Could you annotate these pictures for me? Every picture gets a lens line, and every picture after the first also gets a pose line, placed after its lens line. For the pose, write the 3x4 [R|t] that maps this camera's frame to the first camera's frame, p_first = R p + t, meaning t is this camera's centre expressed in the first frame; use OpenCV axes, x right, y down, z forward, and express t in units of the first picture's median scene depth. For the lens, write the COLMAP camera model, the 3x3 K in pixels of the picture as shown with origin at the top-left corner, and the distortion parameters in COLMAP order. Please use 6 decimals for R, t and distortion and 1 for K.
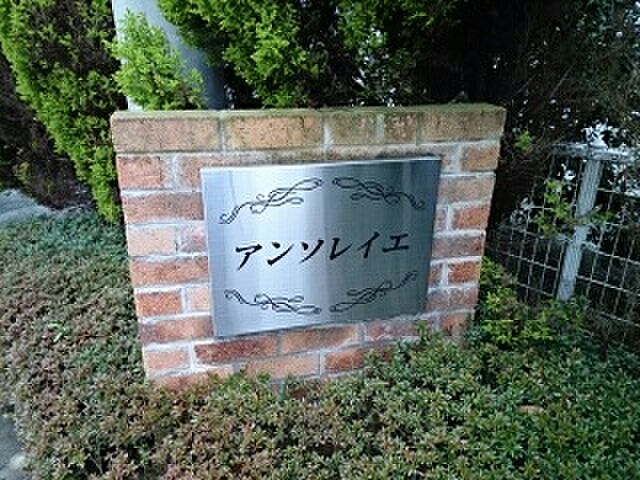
lens RADIAL K [[501.1, 0, 319.9], [0, 501.1, 241.9], [0, 0, 1]] dist [0.065756, -0.009084]
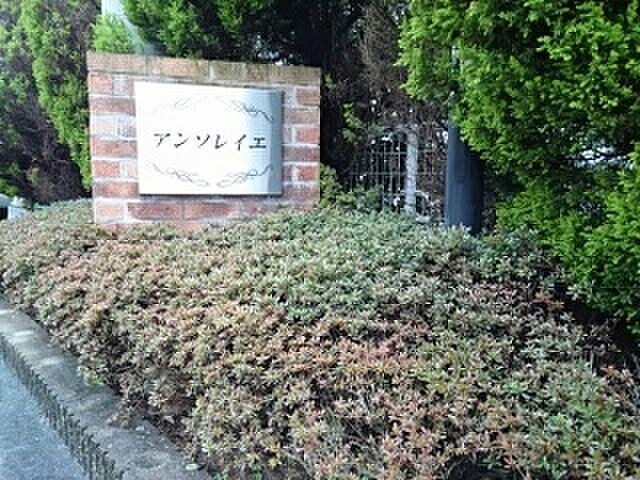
lens RADIAL K [[501.1, 0, 320.3], [0, 501.1, 237.5], [0, 0, 1]] dist [0.065756, -0.009084]
pose [[0.999964, 0.001935, -0.008315, 0.374089], [-0.004112, 0.962739, -0.270401, 0.747172], [0.007482, 0.270426, 0.962712, -0.496201]]
